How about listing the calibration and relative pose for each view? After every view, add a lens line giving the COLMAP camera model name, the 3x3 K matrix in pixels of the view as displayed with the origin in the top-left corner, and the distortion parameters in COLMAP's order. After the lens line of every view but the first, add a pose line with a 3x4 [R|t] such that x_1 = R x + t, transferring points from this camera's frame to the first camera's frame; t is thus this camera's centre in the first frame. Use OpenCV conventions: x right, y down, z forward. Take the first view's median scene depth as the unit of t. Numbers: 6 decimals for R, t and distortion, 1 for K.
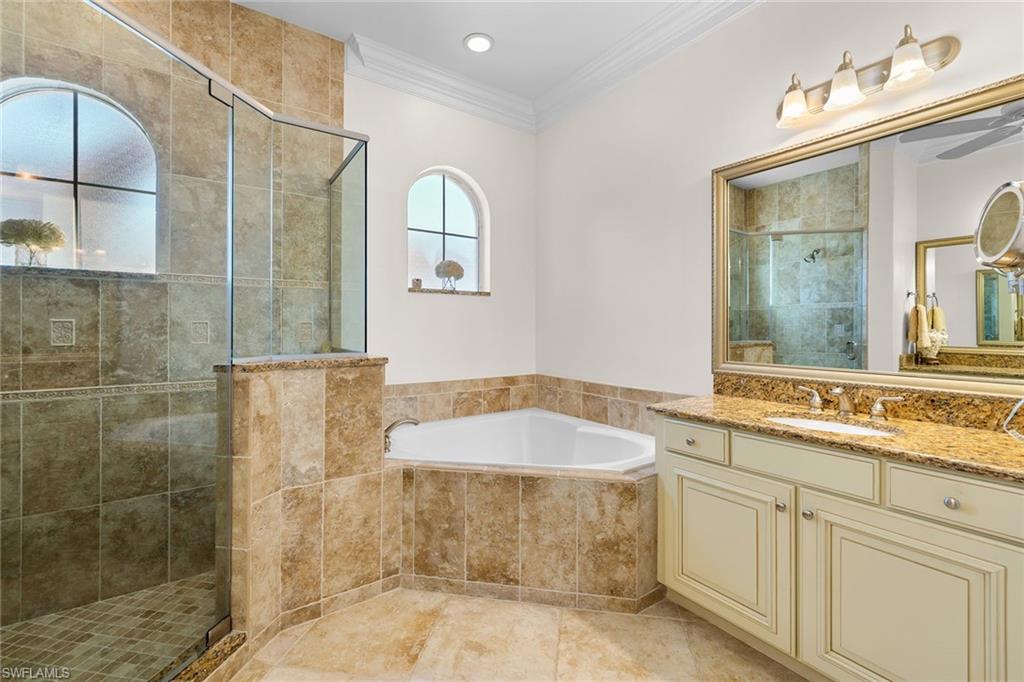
lens RADIAL K [[431.8, 0, 508.9], [0, 431.8, 326.0], [0, 0, 1]] dist [0.000040, 0.000783]
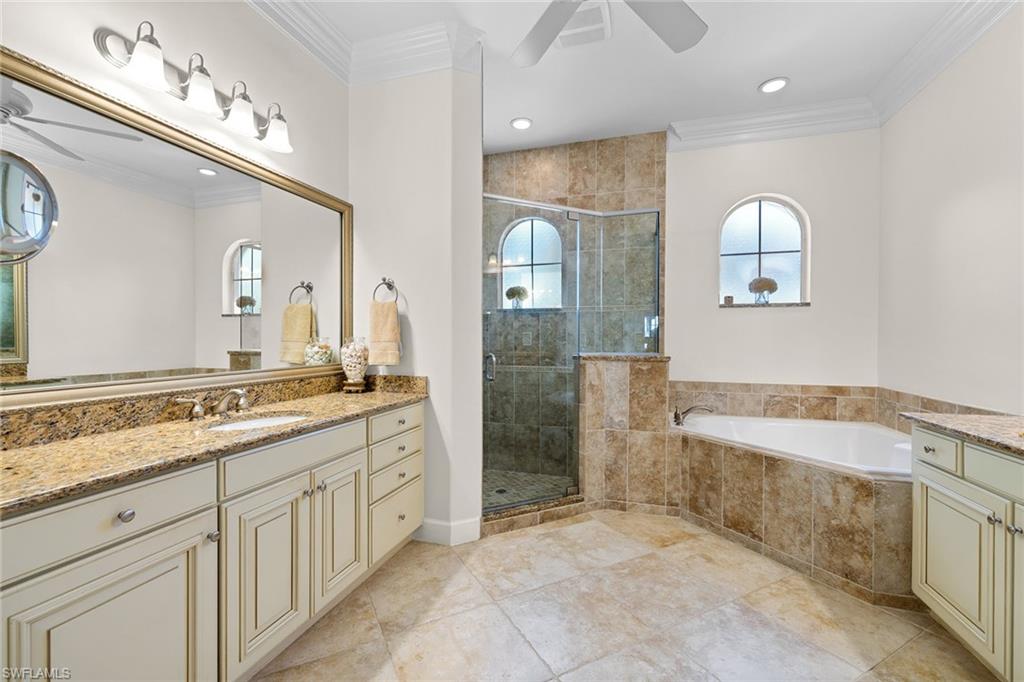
lens RADIAL K [[431.8, 0, 513.0], [0, 431.8, 340.4], [0, 0, 1]] dist [0.000040, 0.000783]
pose [[0.617706, 0.003057, -0.786403, 0.543086], [0.002489, 0.999980, 0.005842, 0.007637], [0.786405, -0.005566, 0.617686, -0.325606]]
